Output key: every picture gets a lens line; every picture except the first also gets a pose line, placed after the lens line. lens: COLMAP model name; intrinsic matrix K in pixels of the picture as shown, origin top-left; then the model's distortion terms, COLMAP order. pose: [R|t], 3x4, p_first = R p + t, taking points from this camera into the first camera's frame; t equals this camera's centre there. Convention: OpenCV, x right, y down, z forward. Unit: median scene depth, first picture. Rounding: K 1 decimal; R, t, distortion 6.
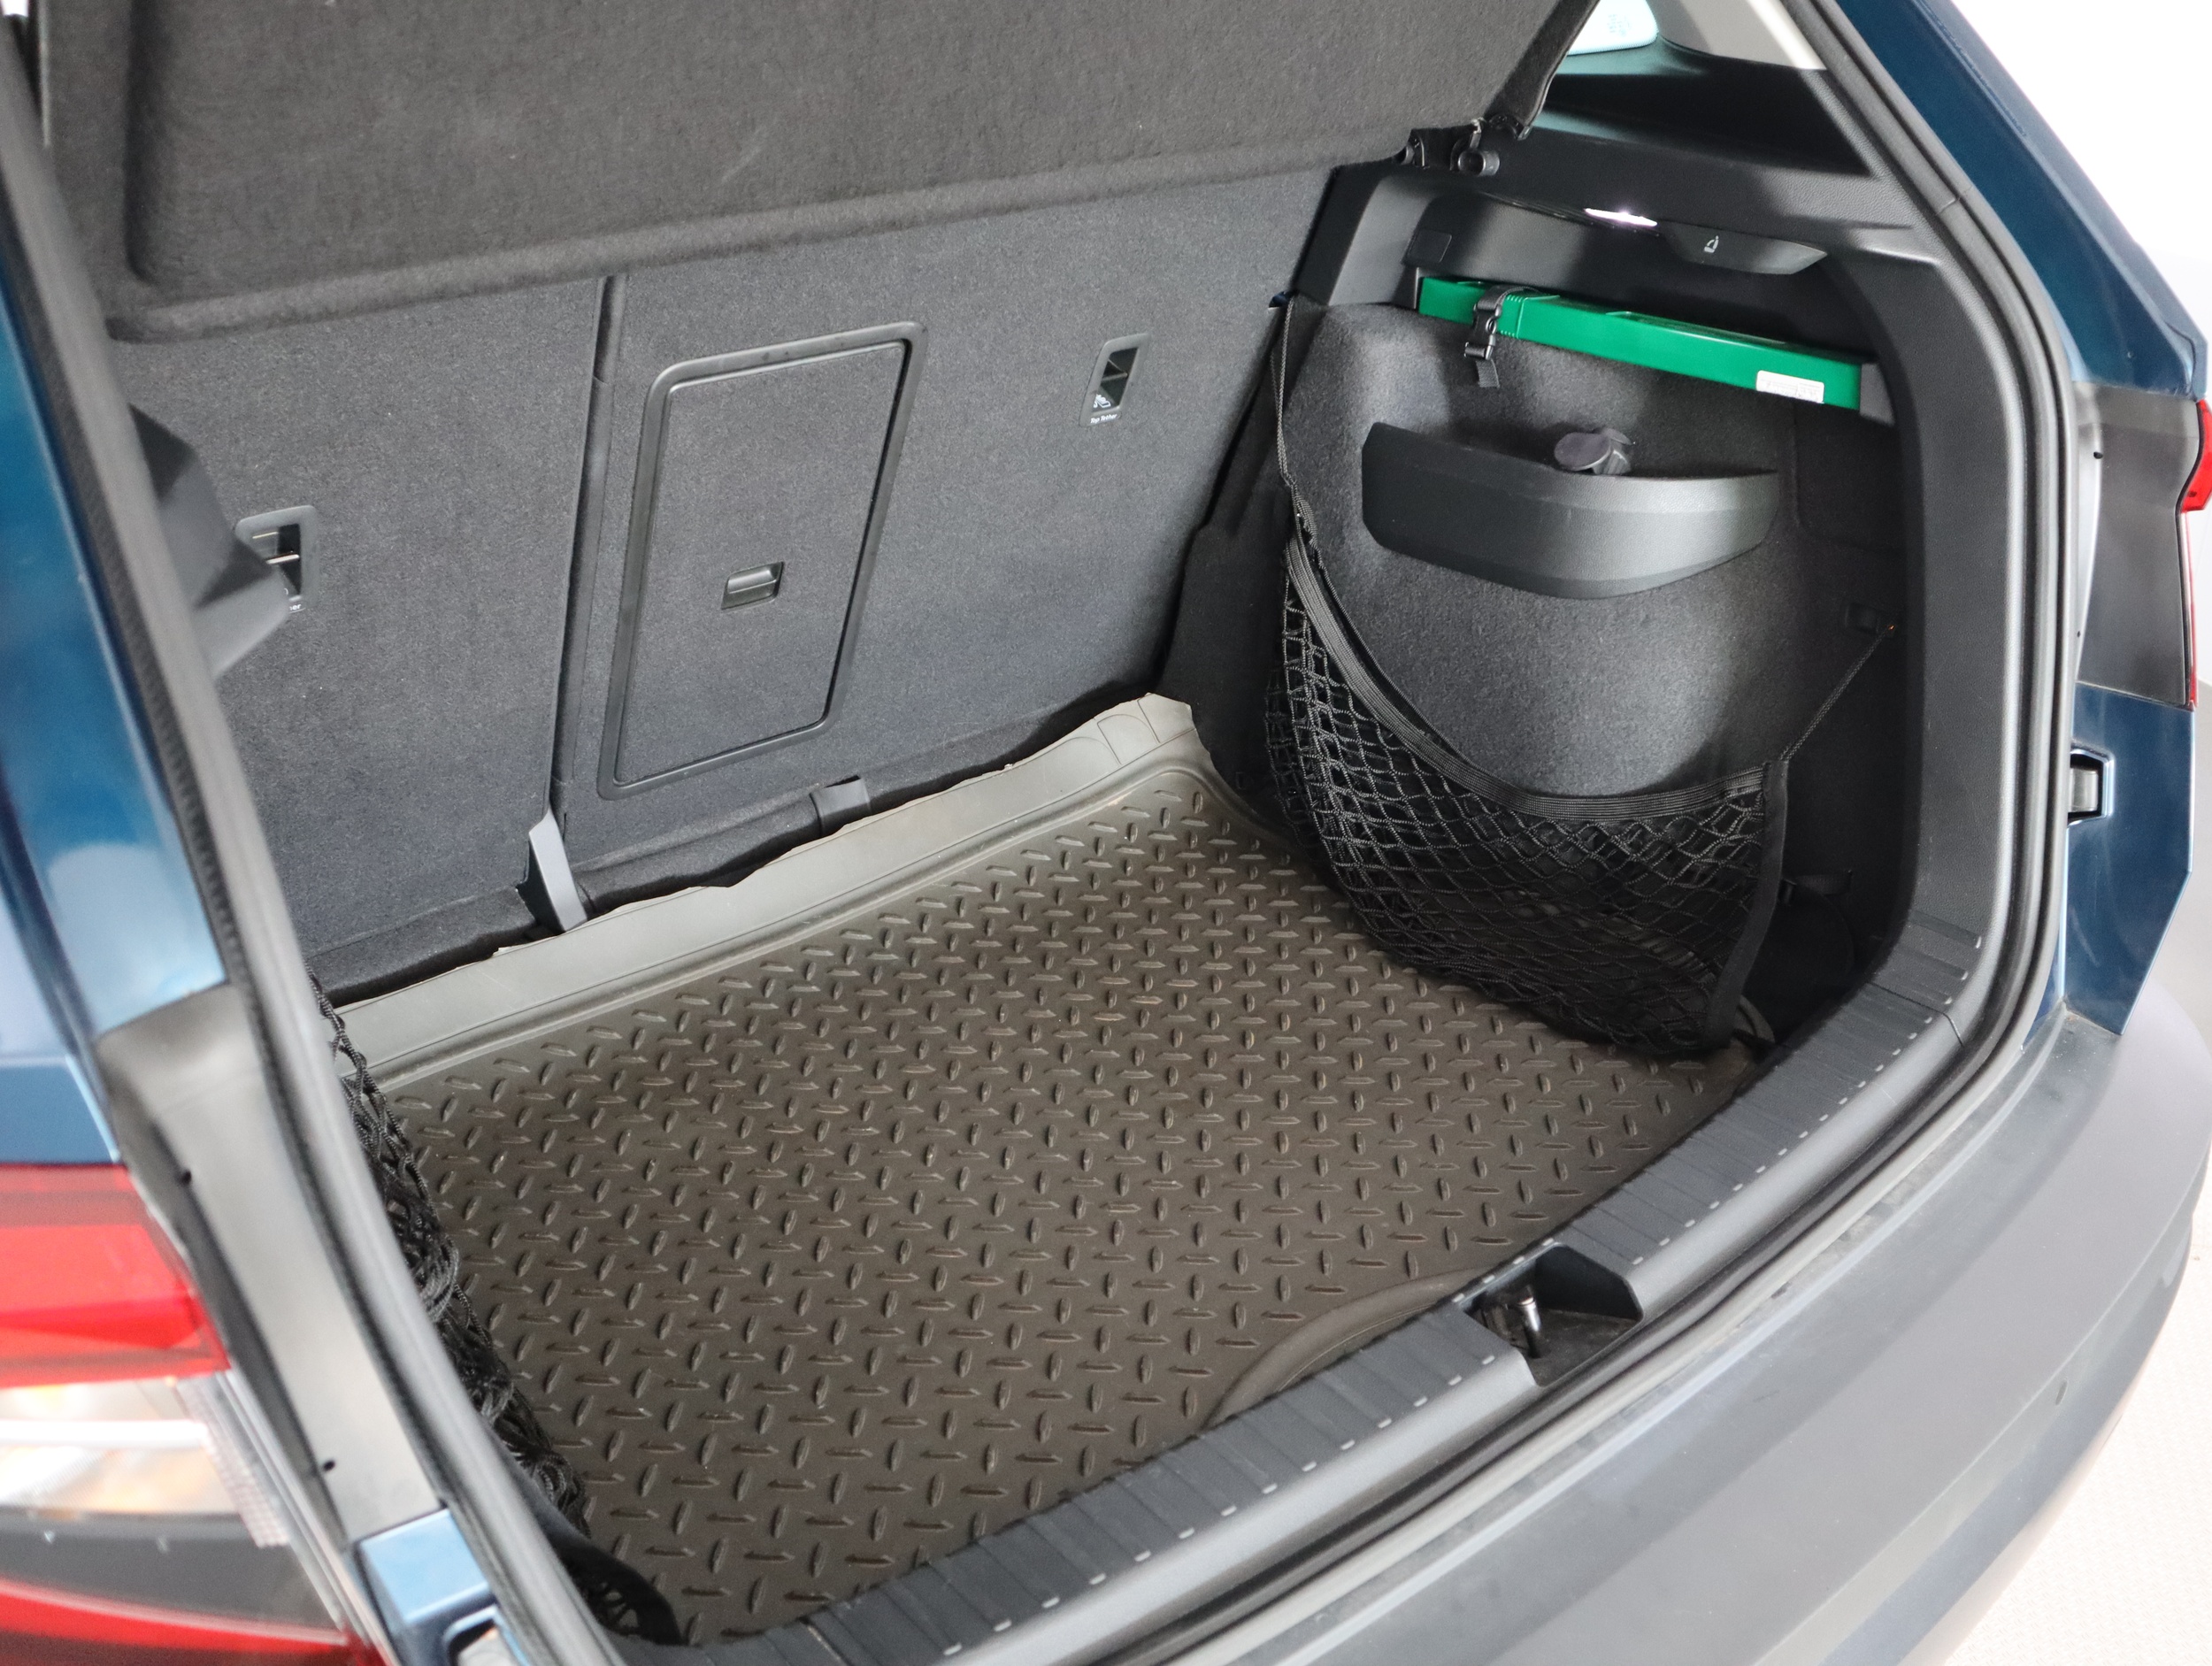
lens RADIAL K [[2083.3, 0, 1106.0], [0, 2083.3, 833.0], [0, 0, 1]] dist [-0.145053, 0.136901]
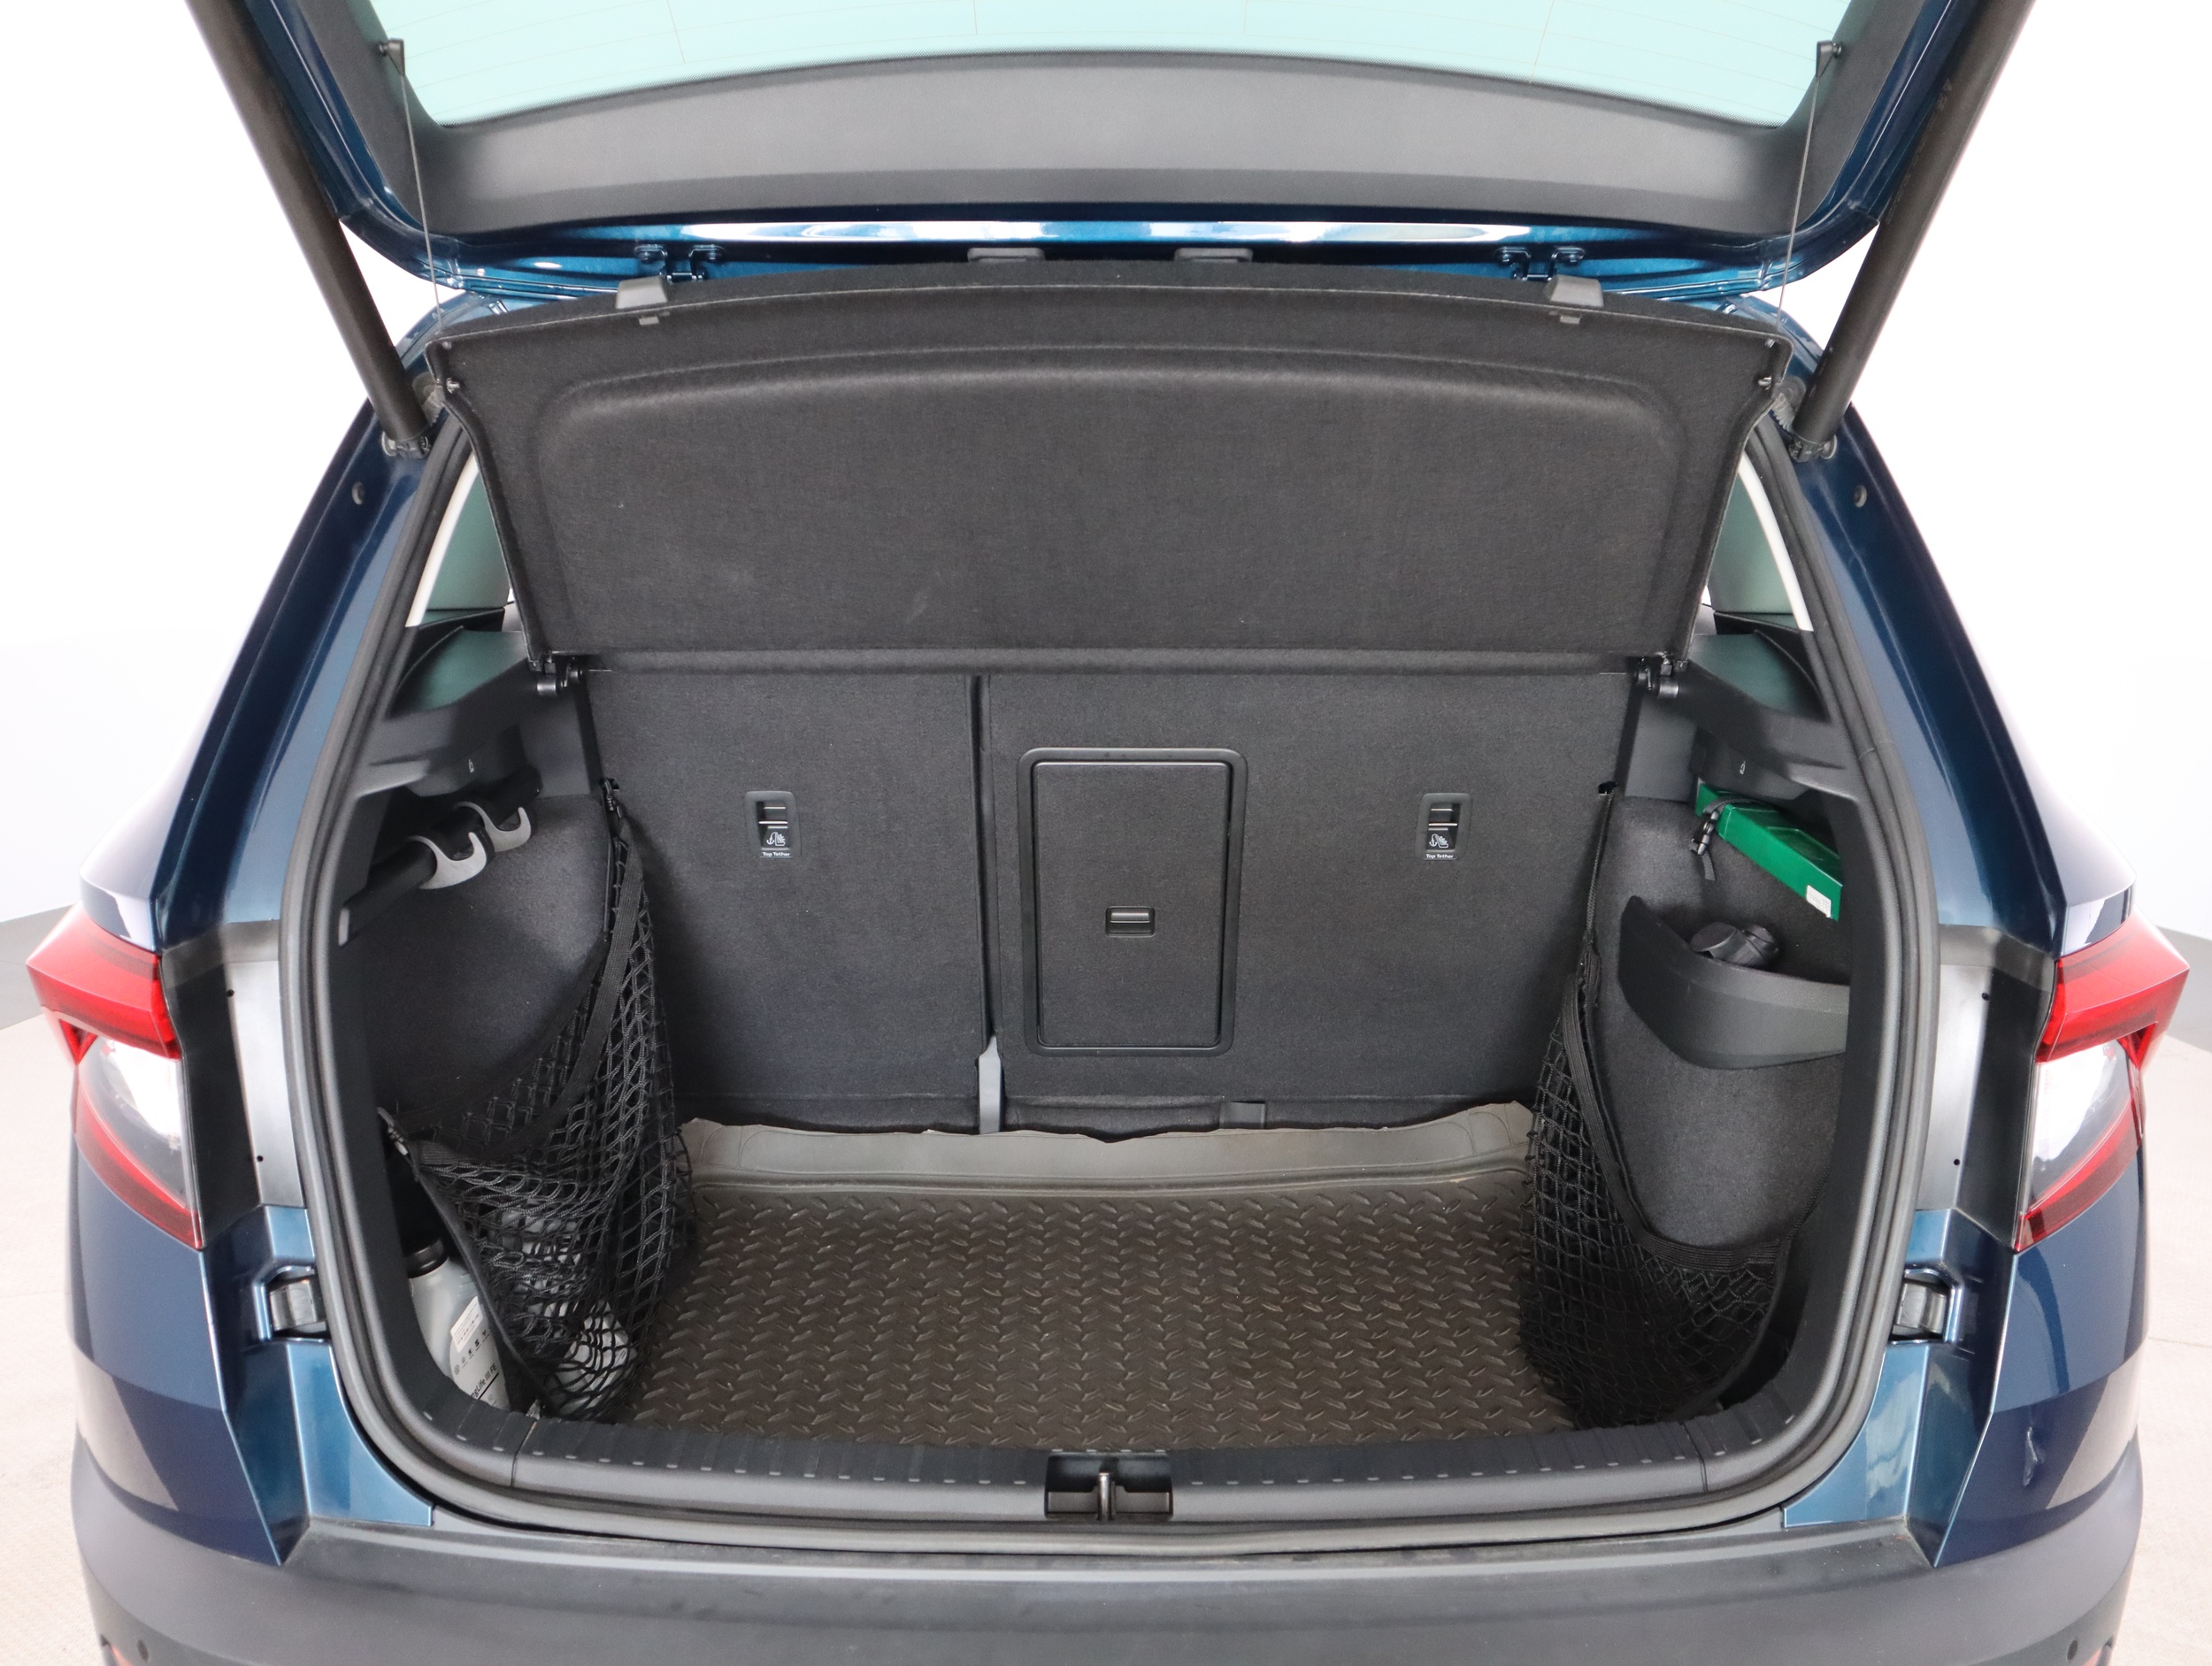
lens RADIAL K [[2017.9, 0, 1106.0], [0, 2017.9, 833.0], [0, 0, 1]] dist [-0.126557, 0.000538]
pose [[0.767366, 0.157011, -0.621688, 0.682897], [-0.291508, 0.948994, -0.120142, -0.008631], [0.571115, 0.273420, 0.773996, -0.076385]]
